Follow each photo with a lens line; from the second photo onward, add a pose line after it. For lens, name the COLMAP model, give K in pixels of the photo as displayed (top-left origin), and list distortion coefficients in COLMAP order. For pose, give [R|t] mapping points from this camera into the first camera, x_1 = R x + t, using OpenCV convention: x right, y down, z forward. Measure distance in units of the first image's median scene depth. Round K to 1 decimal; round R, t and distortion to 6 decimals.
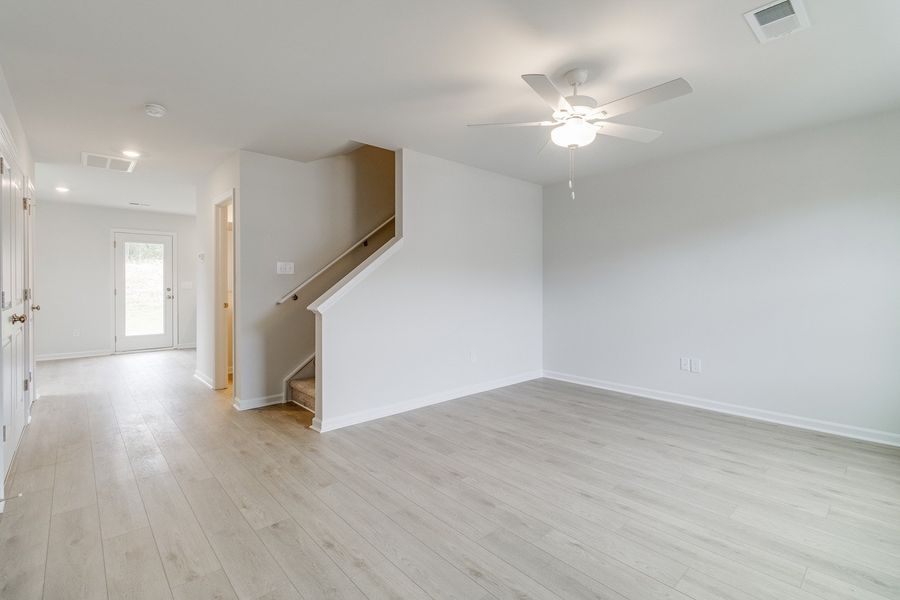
lens RADIAL K [[416.2, 0, 449.7], [0, 416.2, 288.1], [0, 0, 1]] dist [-0.001554, 0.000363]
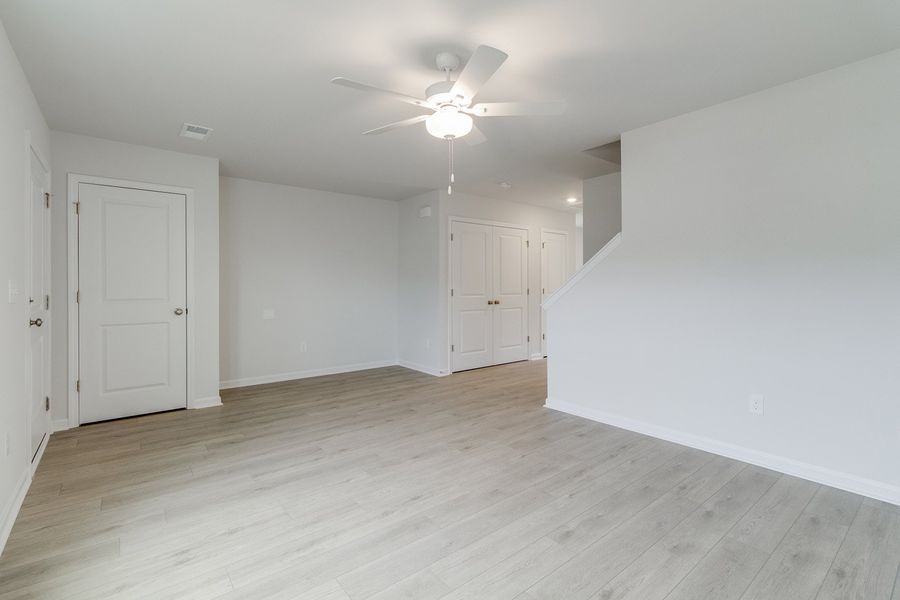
lens RADIAL K [[416.2, 0, 464.8], [0, 416.2, 287.2], [0, 0, 1]] dist [-0.001554, 0.000363]
pose [[-0.039878, 0.005170, -0.999191, 1.105839], [-0.006115, 0.999967, 0.005418, -0.011328], [0.999186, 0.006326, -0.039845, 0.968720]]
